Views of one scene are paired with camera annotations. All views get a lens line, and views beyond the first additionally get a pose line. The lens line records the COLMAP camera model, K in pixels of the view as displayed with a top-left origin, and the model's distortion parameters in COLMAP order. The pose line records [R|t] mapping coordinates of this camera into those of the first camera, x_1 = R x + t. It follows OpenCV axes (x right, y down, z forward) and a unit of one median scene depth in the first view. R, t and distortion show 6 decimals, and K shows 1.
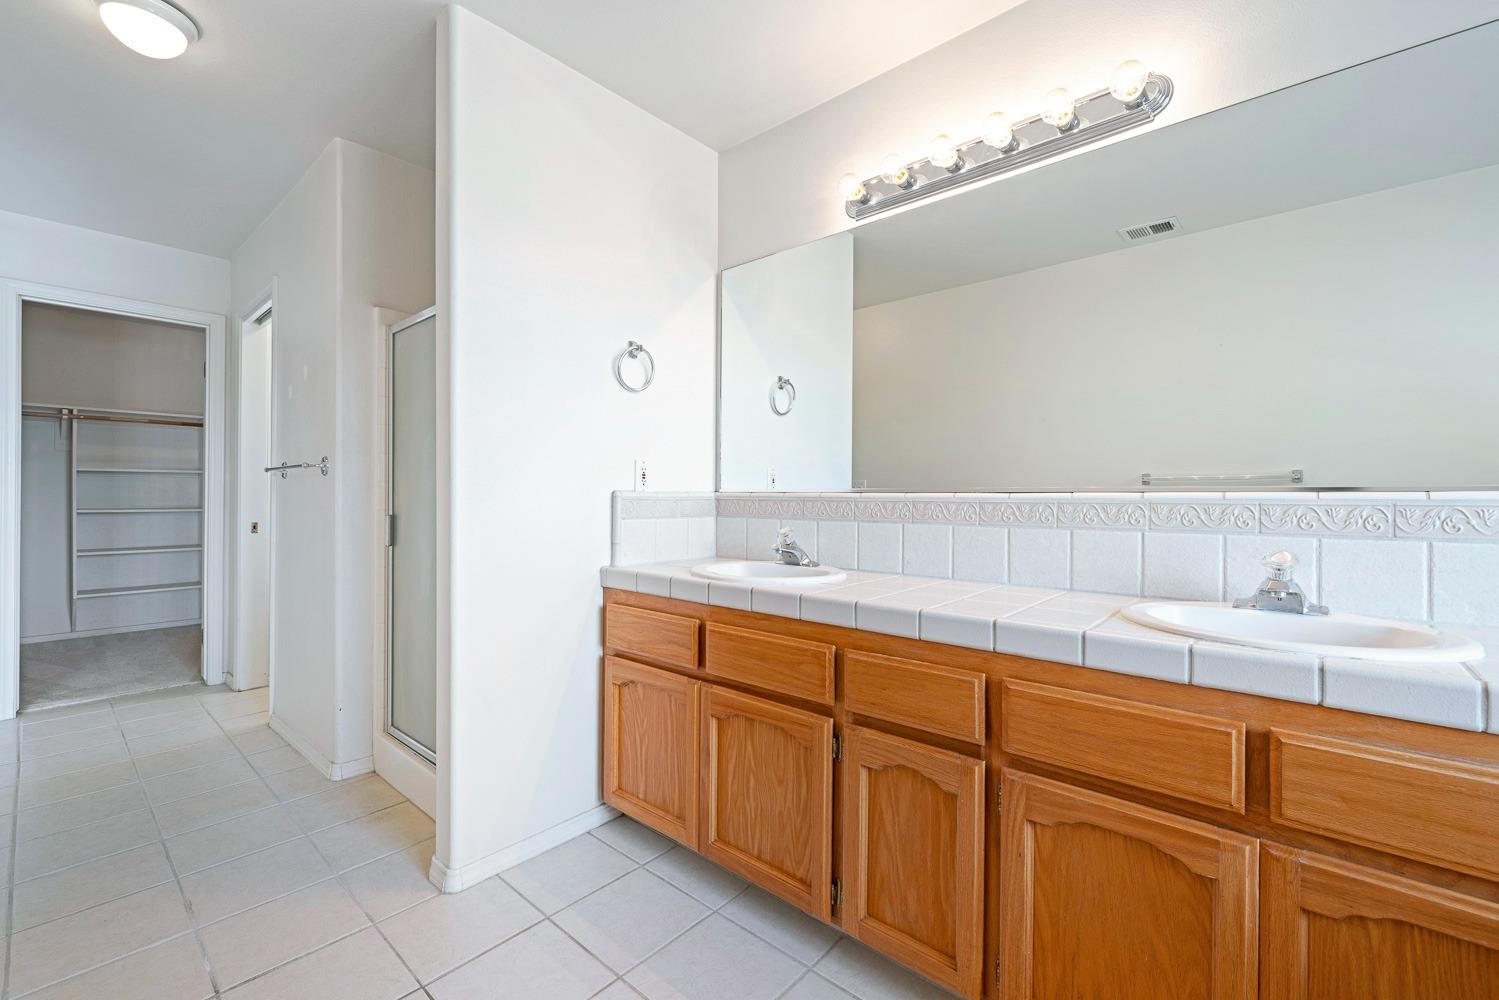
lens RADIAL K [[632.9, 0, 751.7], [0, 632.9, 503.7], [0, 0, 1]] dist [-0.003272, 0.000308]
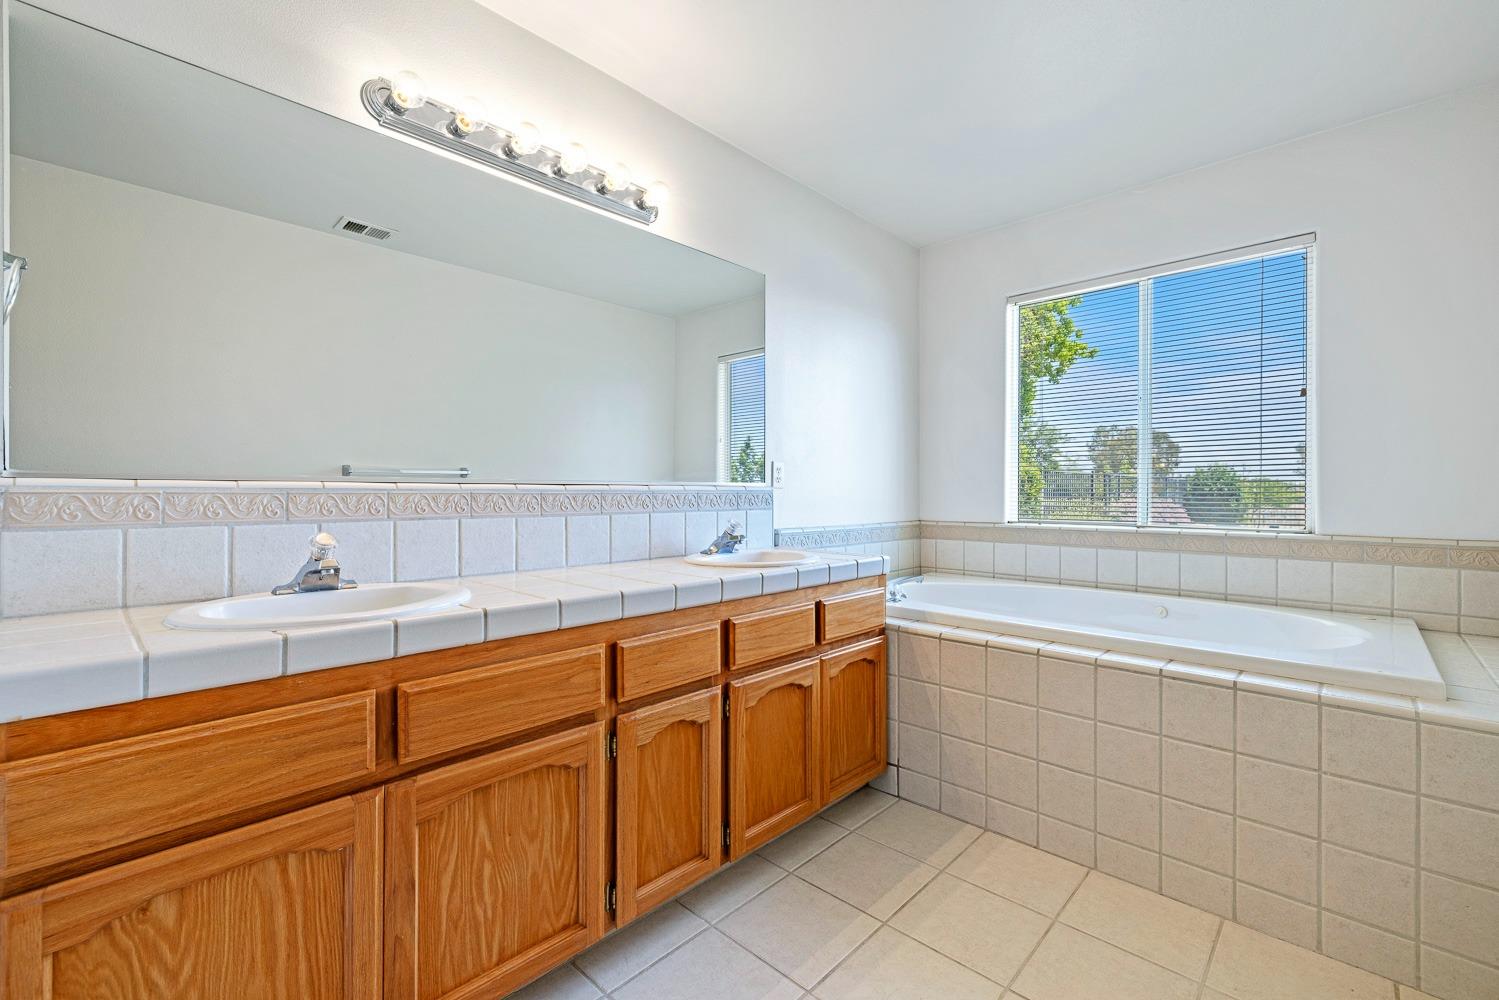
lens RADIAL K [[632.9, 0, 754.3], [0, 632.9, 491.2], [0, 0, 1]] dist [-0.003272, 0.000308]
pose [[0.027459, -0.002909, 0.999619, -0.750507], [0.003915, 0.999988, 0.002803, -0.007646], [-0.999615, 0.003837, 0.027470, 0.680436]]
